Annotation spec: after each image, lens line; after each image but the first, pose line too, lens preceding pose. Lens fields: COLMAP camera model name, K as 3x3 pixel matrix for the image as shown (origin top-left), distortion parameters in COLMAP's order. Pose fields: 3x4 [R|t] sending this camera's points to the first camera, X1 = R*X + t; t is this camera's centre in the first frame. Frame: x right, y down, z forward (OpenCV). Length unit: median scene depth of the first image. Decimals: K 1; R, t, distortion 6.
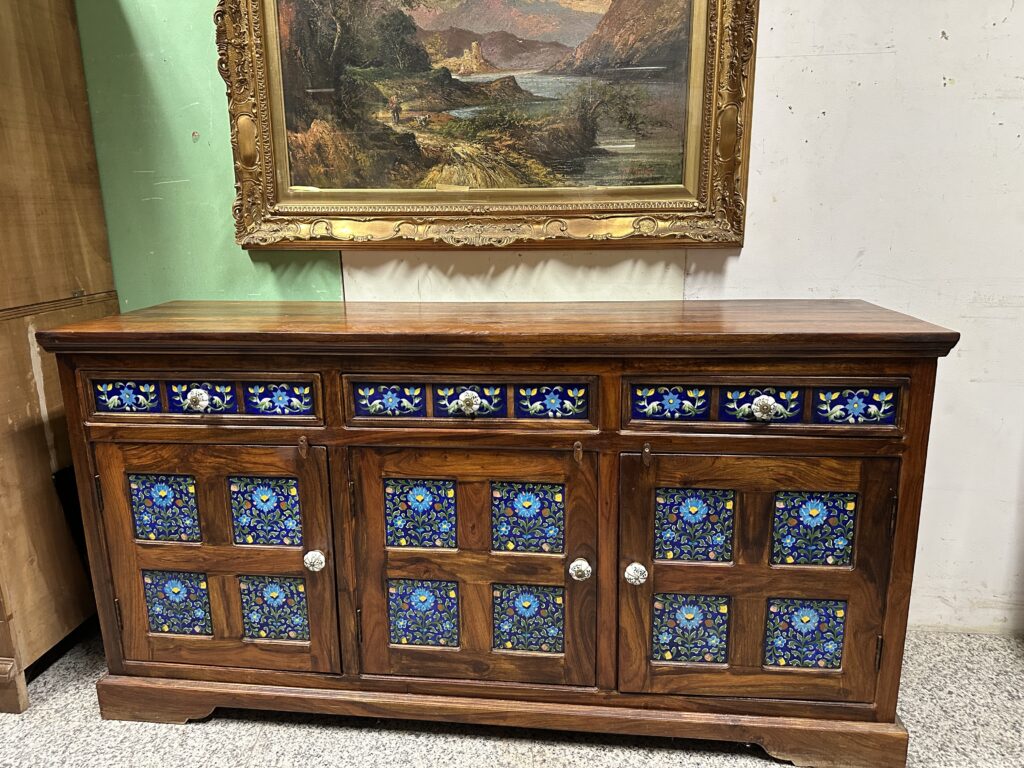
lens RADIAL K [[734.2, 0, 496.2], [0, 734.2, 384.5], [0, 0, 1]] dist [0.194190, -0.452424]
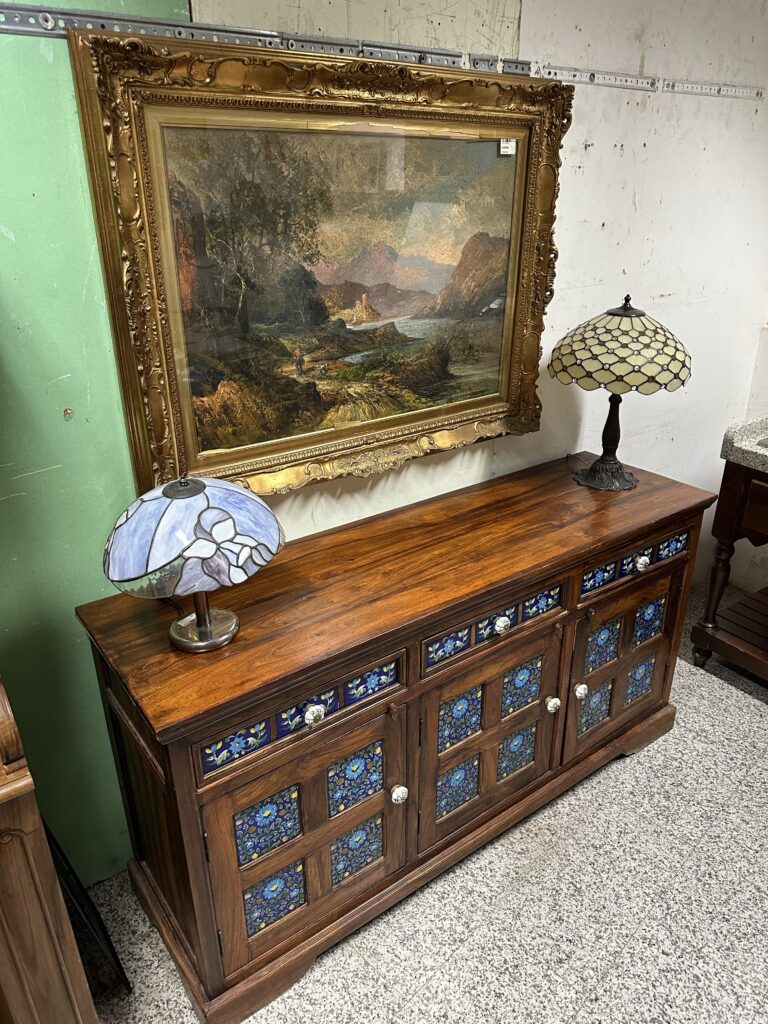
lens RADIAL K [[734.2, 0, 385.4], [0, 734.2, 517.0], [0, 0, 1]] dist [0.194190, -0.452424]
pose [[0.723654, -0.276234, 0.632471, -0.756887], [0.151437, 0.957629, 0.244978, -0.402419], [-0.673344, -0.081500, 0.734824, 0.170554]]
